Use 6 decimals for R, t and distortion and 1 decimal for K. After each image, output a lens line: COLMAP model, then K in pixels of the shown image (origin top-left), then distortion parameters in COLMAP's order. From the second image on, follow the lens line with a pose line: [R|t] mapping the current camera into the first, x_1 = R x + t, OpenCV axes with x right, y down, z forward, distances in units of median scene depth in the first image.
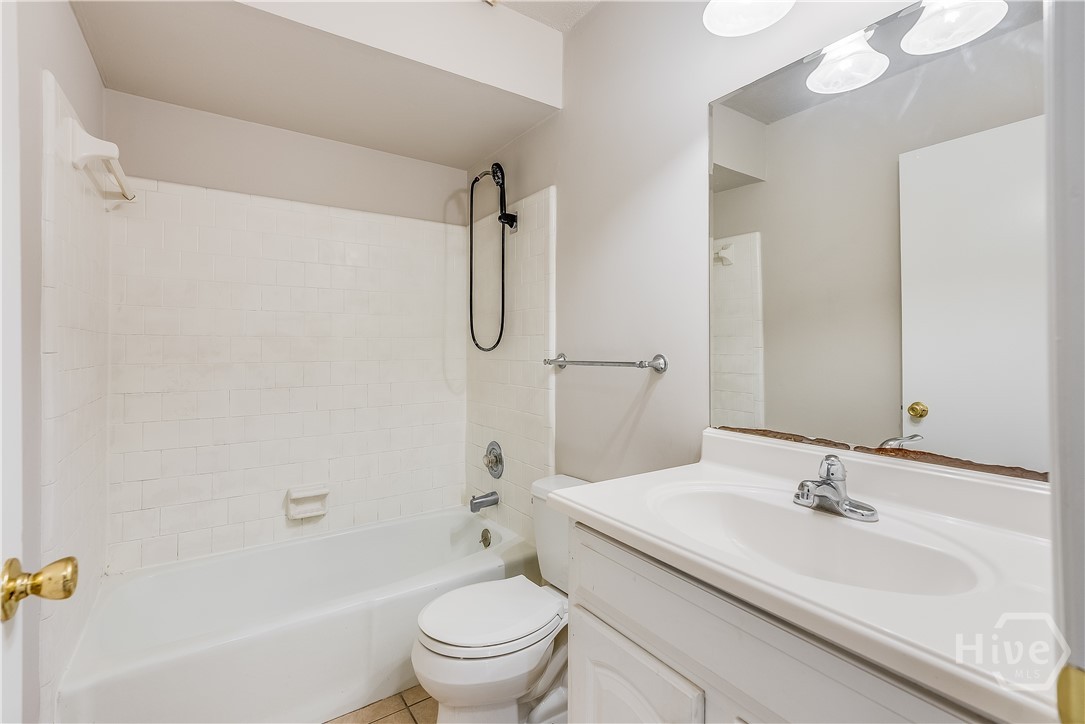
lens RADIAL K [[486.5, 0, 537.8], [0, 486.5, 352.9], [0, 0, 1]] dist [0.000102, 0.000823]
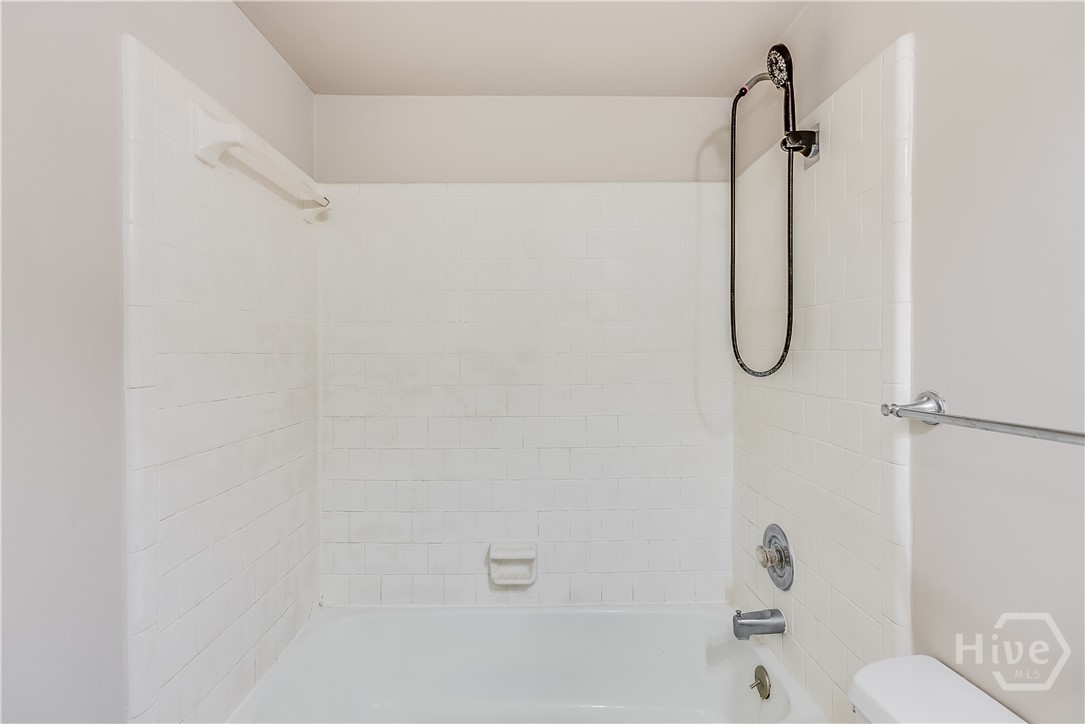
lens RADIAL K [[486.5, 0, 537.8], [0, 486.5, 352.9], [0, 0, 1]] dist [0.000102, 0.000823]
pose [[0.834988, -0.002174, -0.550264, -0.005809], [-0.001660, 0.999978, -0.006469, -0.028653], [0.550266, 0.006315, 0.834966, 0.373271]]
